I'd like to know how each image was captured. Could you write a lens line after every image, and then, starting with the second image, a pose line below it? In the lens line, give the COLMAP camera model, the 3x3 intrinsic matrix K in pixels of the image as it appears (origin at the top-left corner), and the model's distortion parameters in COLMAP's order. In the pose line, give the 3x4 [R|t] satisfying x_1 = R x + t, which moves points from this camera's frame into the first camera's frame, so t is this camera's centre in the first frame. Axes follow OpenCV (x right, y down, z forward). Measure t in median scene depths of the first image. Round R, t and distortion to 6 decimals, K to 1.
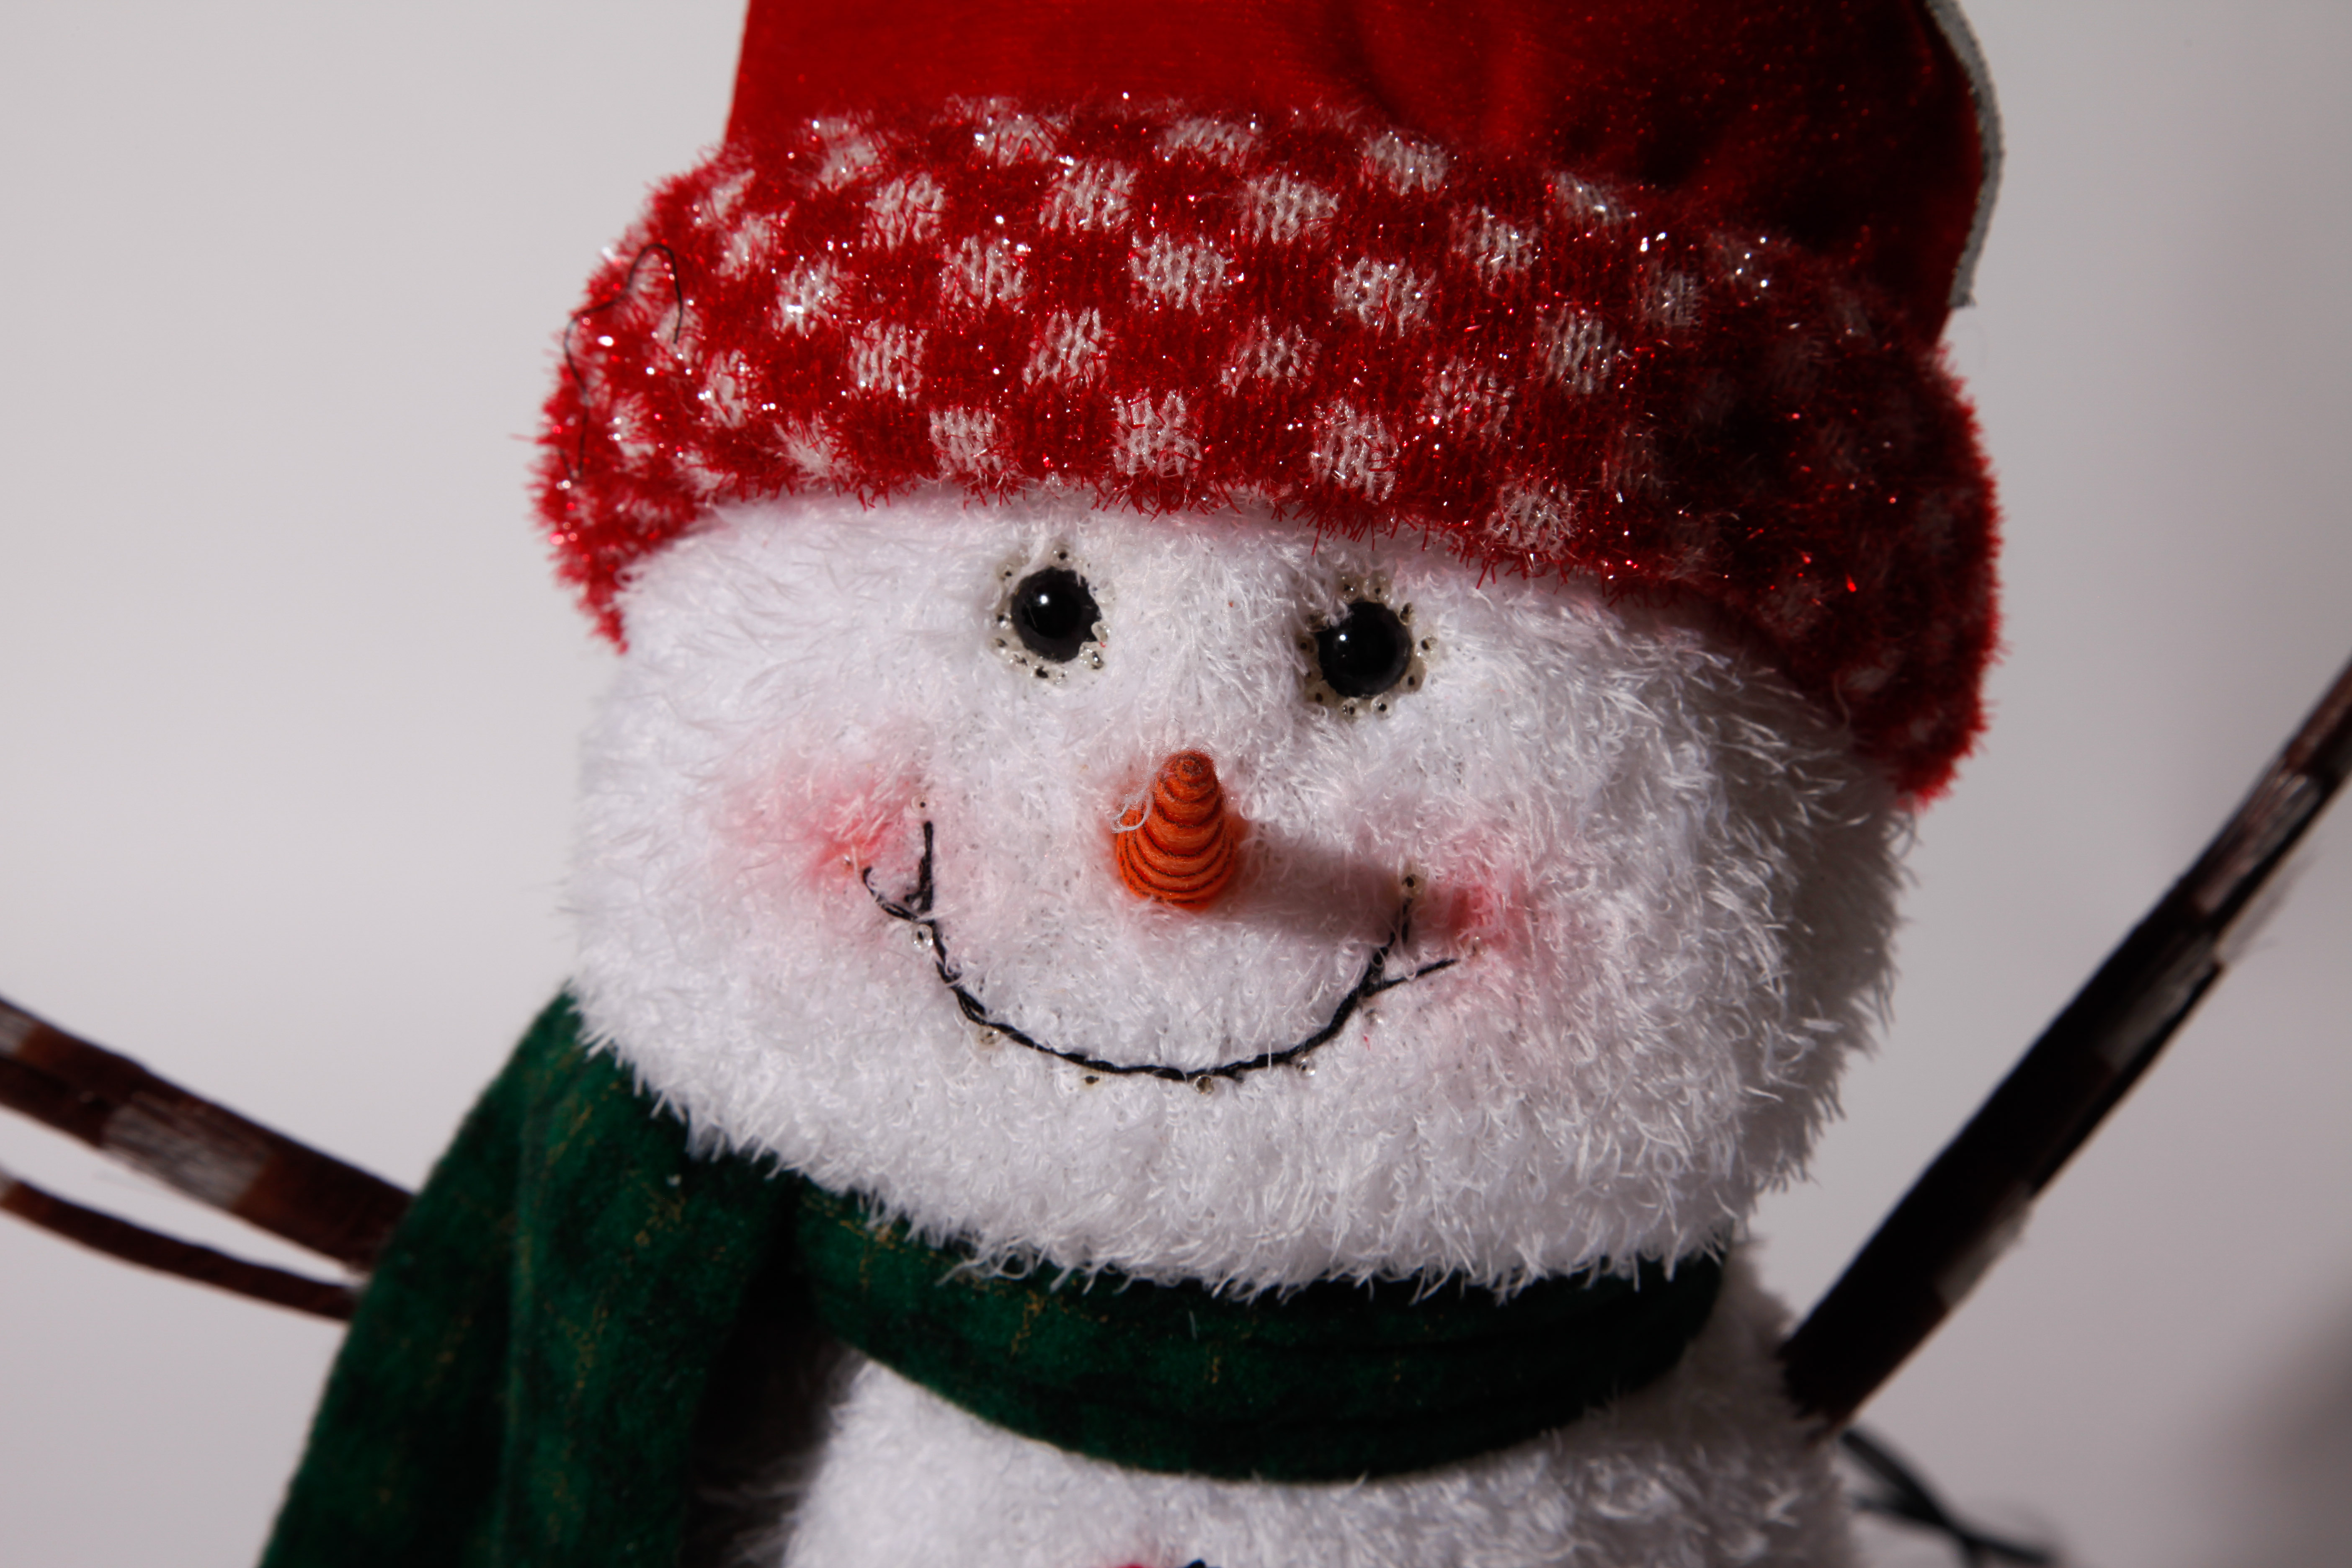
lens RADIAL K [[5568.1, 0, 1163.2], [0, 5568.1, 799.2], [0, 0, 1]] dist [0.234270, 0.000000]
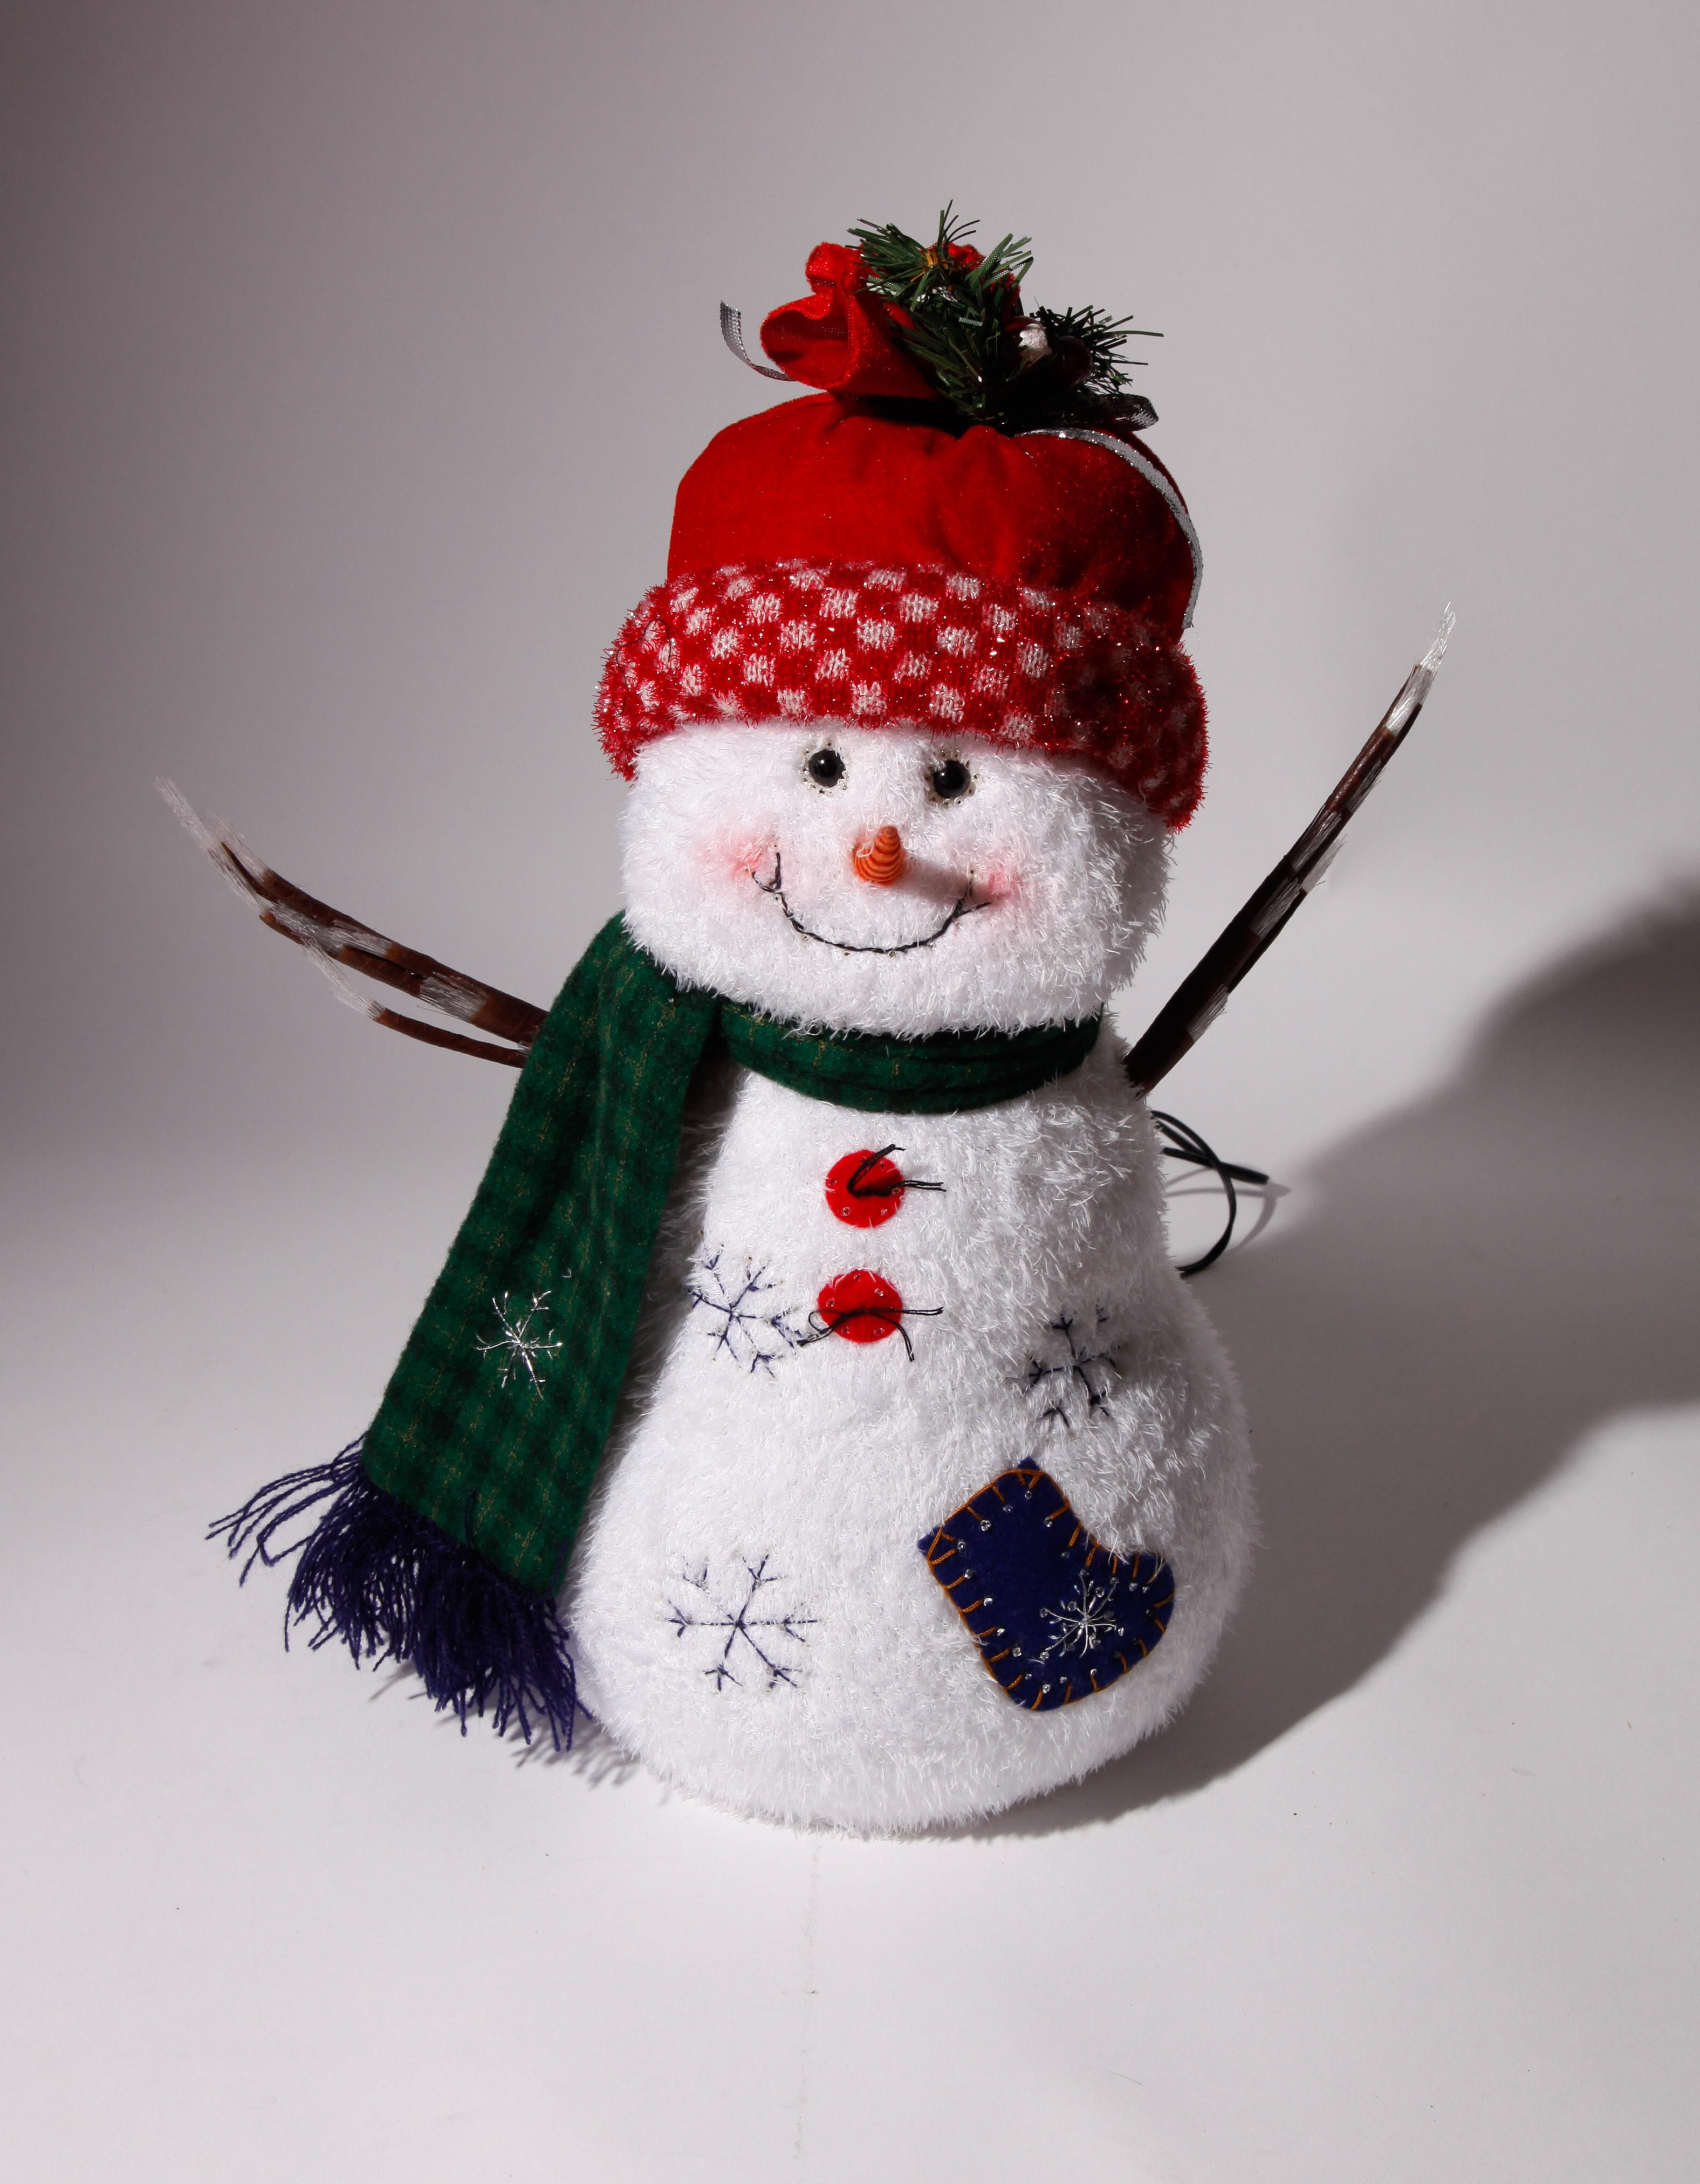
lens RADIAL K [[2996.4, 0, 871.4], [0, 2996.4, 1099.1], [0, 0, 1]] dist [0.087597, 0.000000]
pose [[0.999346, -0.030083, 0.020063, -0.029976], [0.028005, 0.994907, 0.096833, -0.014819], [-0.022874, -0.096208, 0.995098, -0.341725]]
